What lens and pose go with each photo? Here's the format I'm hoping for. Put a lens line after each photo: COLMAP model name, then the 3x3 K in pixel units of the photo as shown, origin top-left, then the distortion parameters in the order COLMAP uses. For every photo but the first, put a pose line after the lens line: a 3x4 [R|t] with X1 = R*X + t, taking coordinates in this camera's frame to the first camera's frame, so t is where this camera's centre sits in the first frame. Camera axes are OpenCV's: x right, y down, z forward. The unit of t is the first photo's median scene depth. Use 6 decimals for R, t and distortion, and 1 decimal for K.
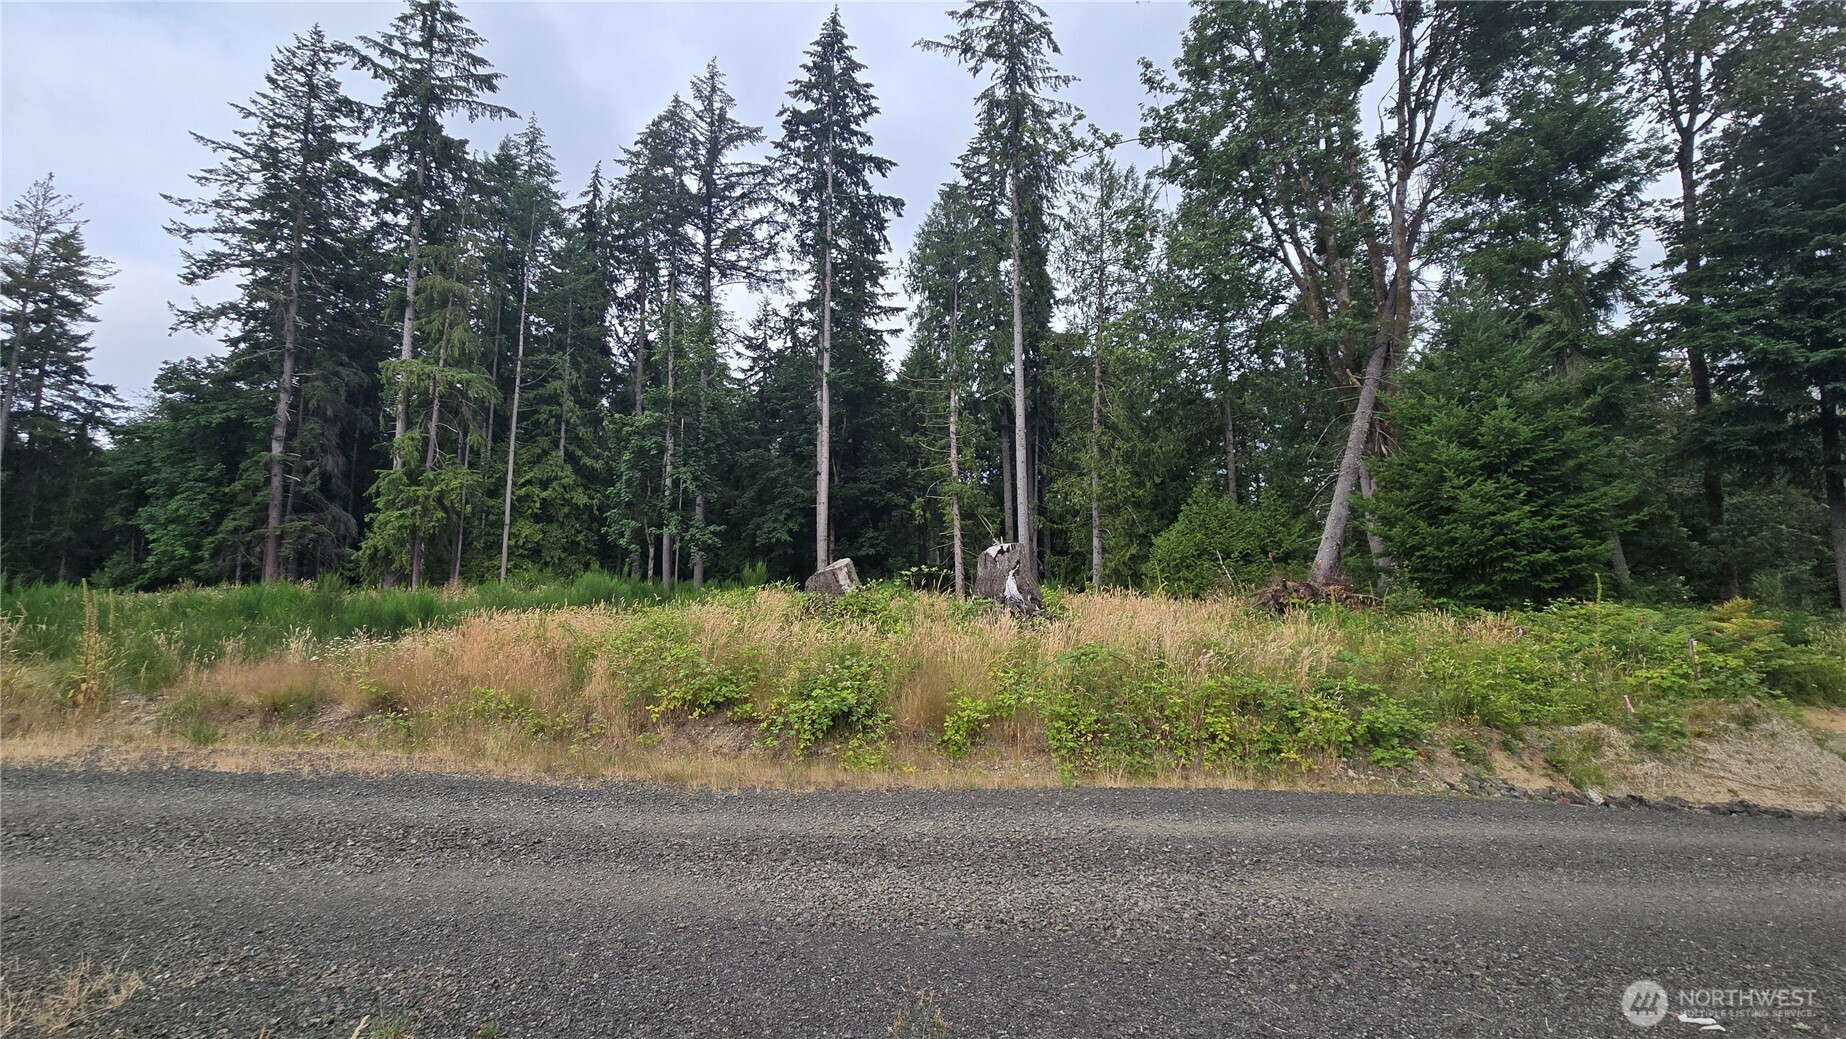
lens RADIAL K [[753.2, 0, 920.2], [0, 753.2, 510.5], [0, 0, 1]] dist [0.001007, 0.000267]
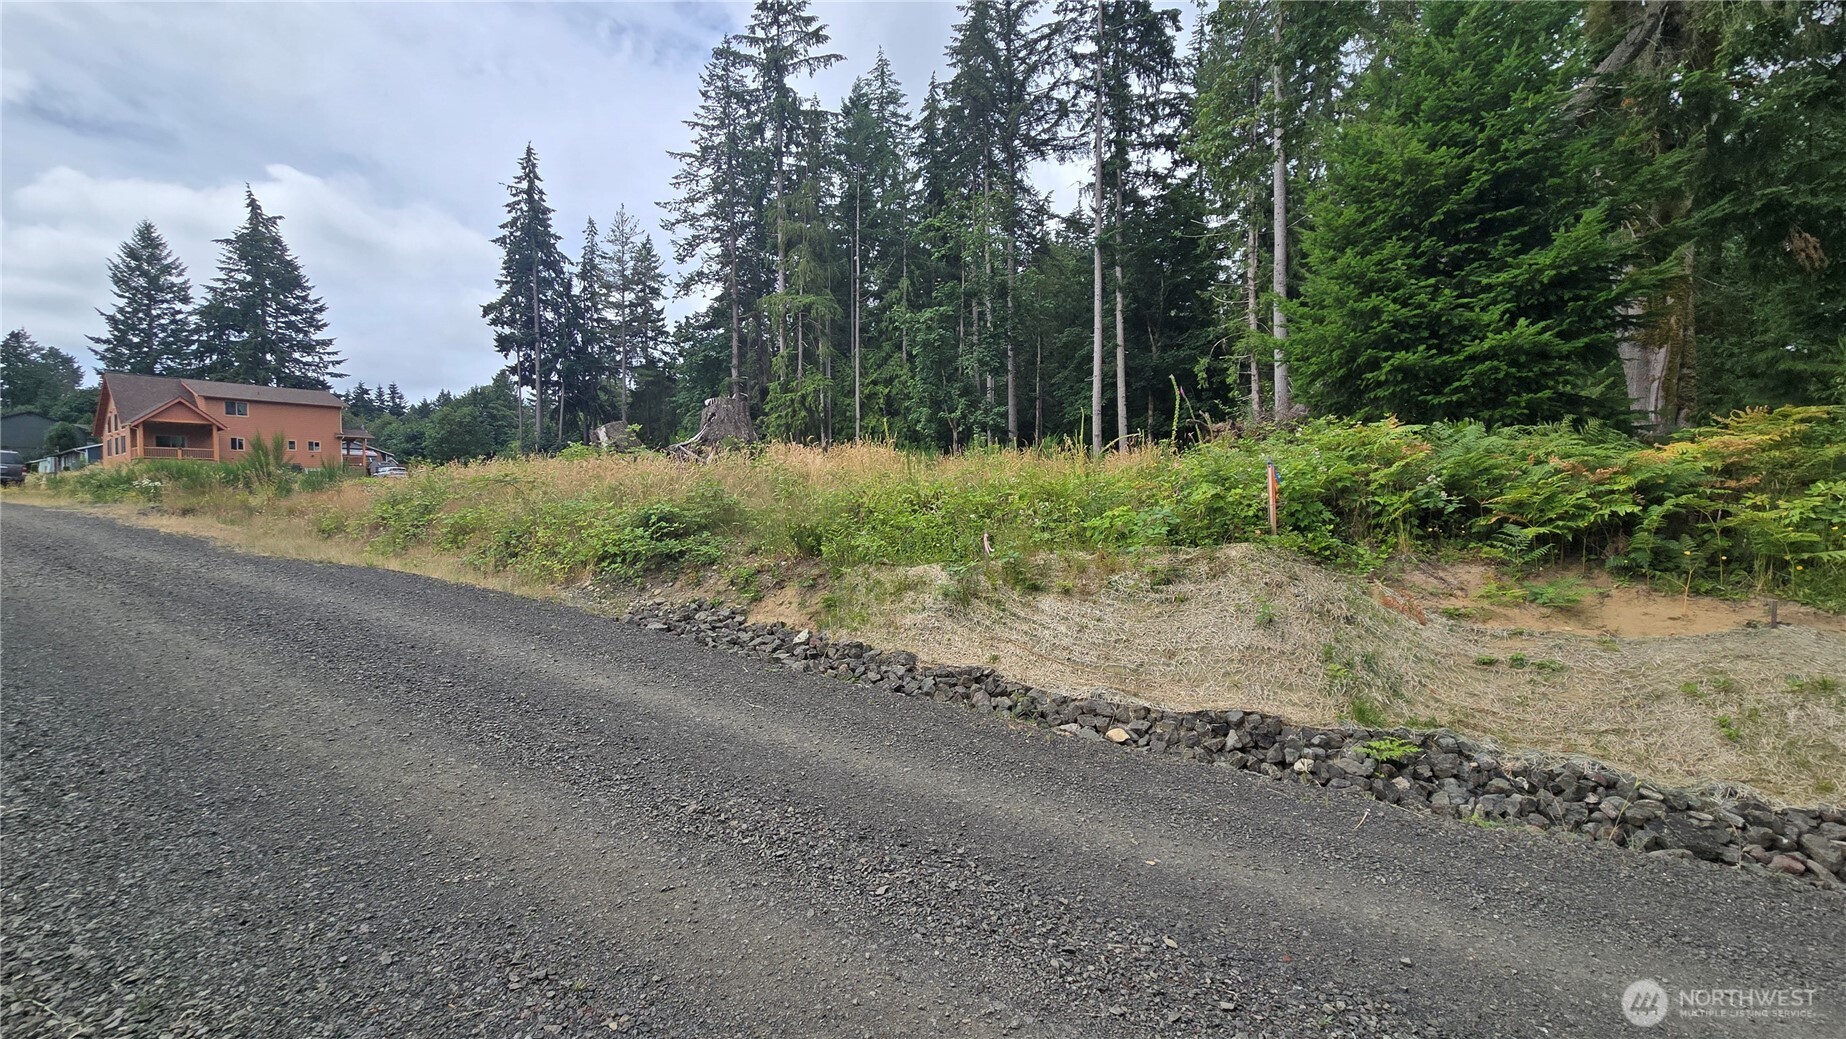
lens RADIAL K [[753.2, 0, 927.6], [0, 753.2, 510.0], [0, 0, 1]] dist [0.001007, 0.000267]
pose [[0.806942, 0.010174, -0.590544, 0.253226], [0.076800, 0.989555, 0.121991, 0.023798], [0.585617, -0.143793, 0.797732, 0.070279]]
